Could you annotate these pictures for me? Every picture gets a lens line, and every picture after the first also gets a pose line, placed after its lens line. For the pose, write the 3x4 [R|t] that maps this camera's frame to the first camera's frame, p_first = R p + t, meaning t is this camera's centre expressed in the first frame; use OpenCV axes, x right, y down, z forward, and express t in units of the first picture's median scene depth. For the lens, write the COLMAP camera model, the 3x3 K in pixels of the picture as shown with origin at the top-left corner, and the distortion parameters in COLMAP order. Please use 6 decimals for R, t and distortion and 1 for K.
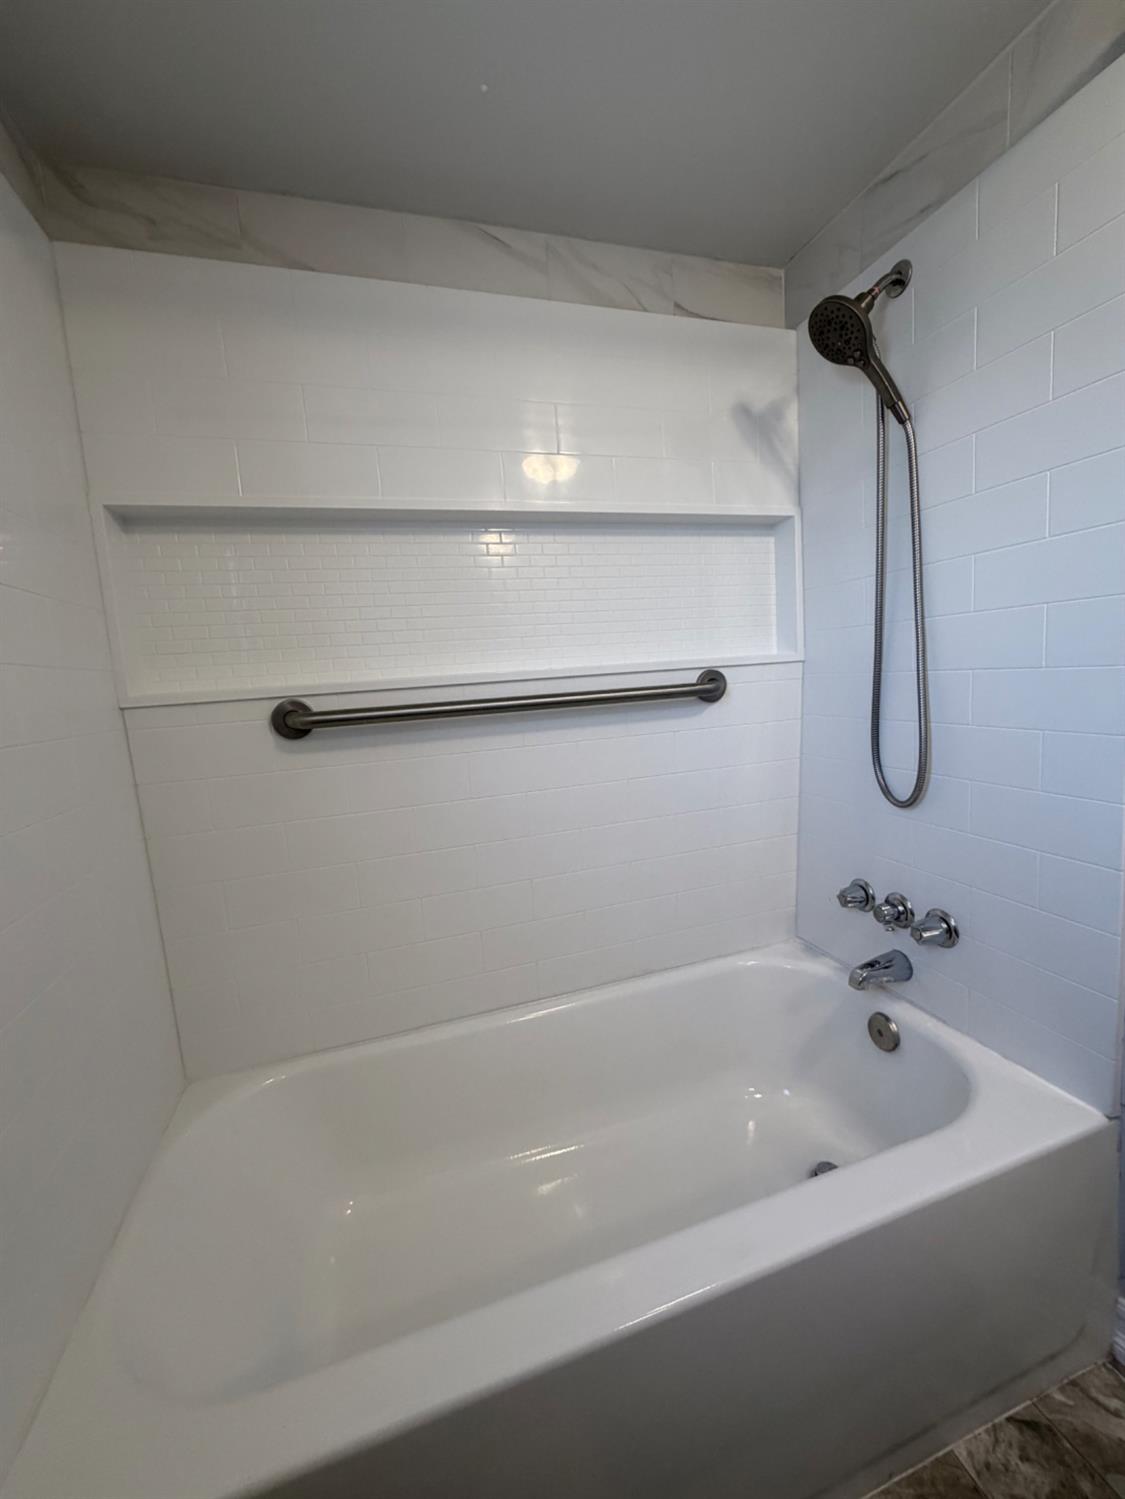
lens RADIAL K [[592.5, 0, 564.1], [0, 592.5, 749.8], [0, 0, 1]] dist [0.002646, 0.000744]
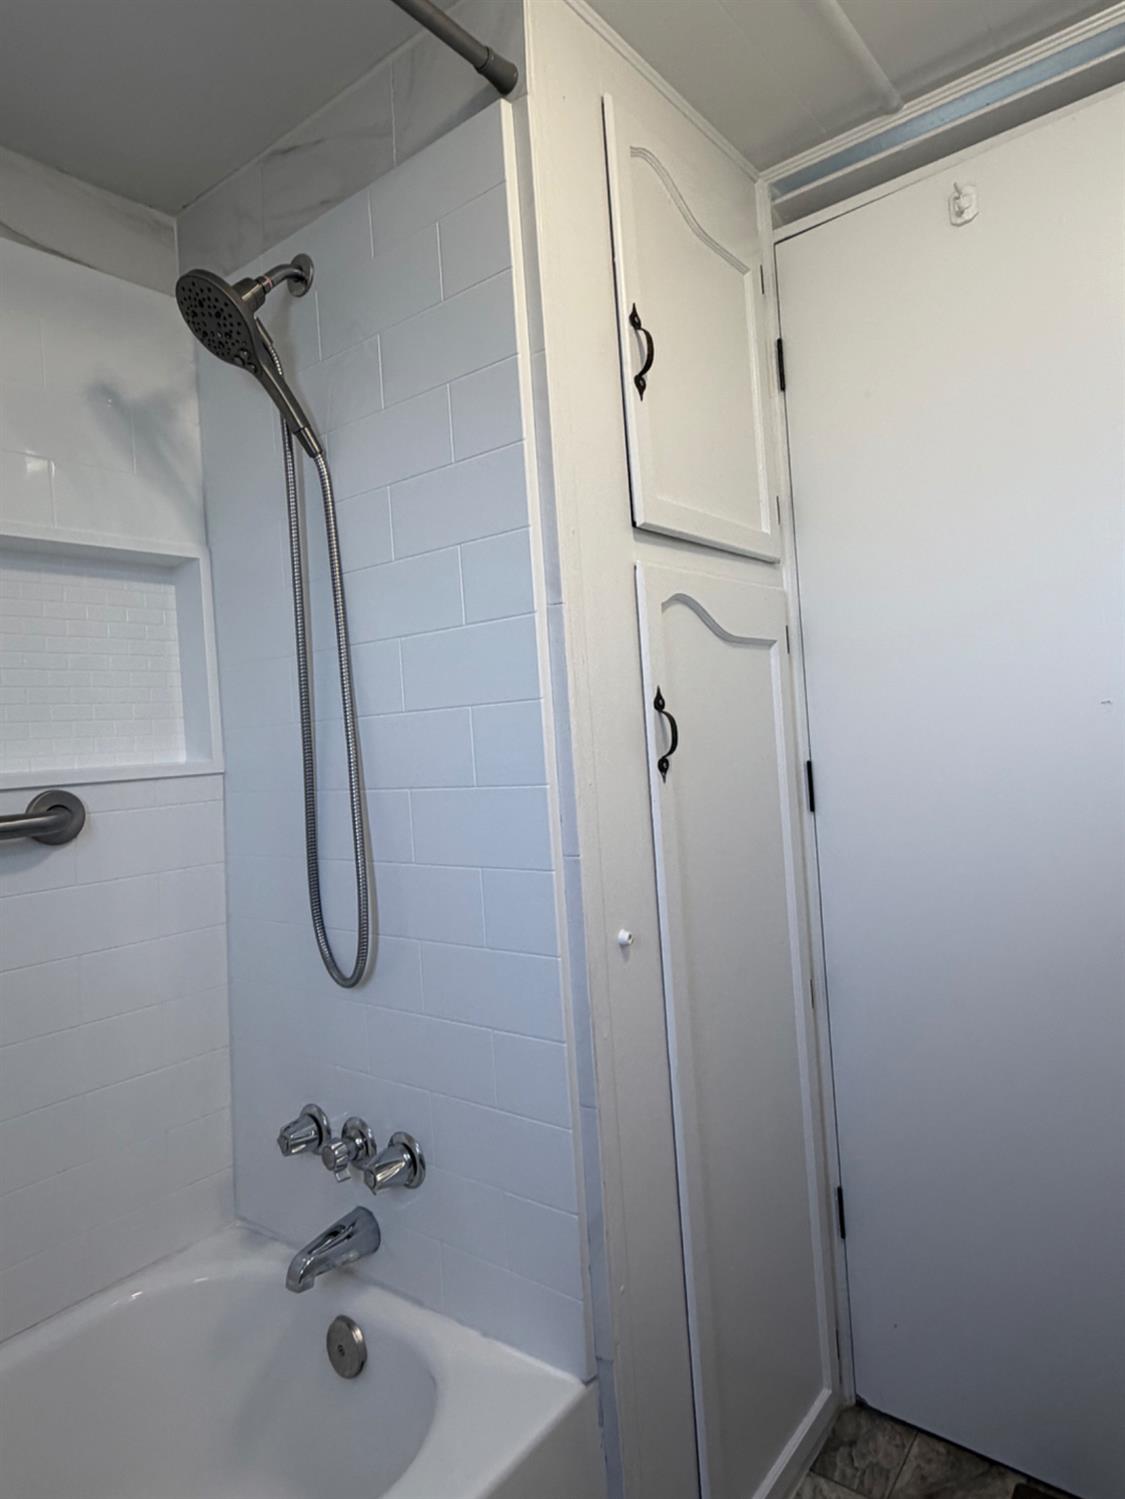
lens RADIAL K [[911.2, 0, 555.0], [0, 911.2, 748.9], [0, 0, 1]] dist [0.003064, 0.000962]
pose [[0.839893, 0.001738, 0.542749, 0.191643], [0.082144, 0.988069, -0.130280, -0.017516], [-0.536500, 0.154005, 0.829729, -0.041358]]
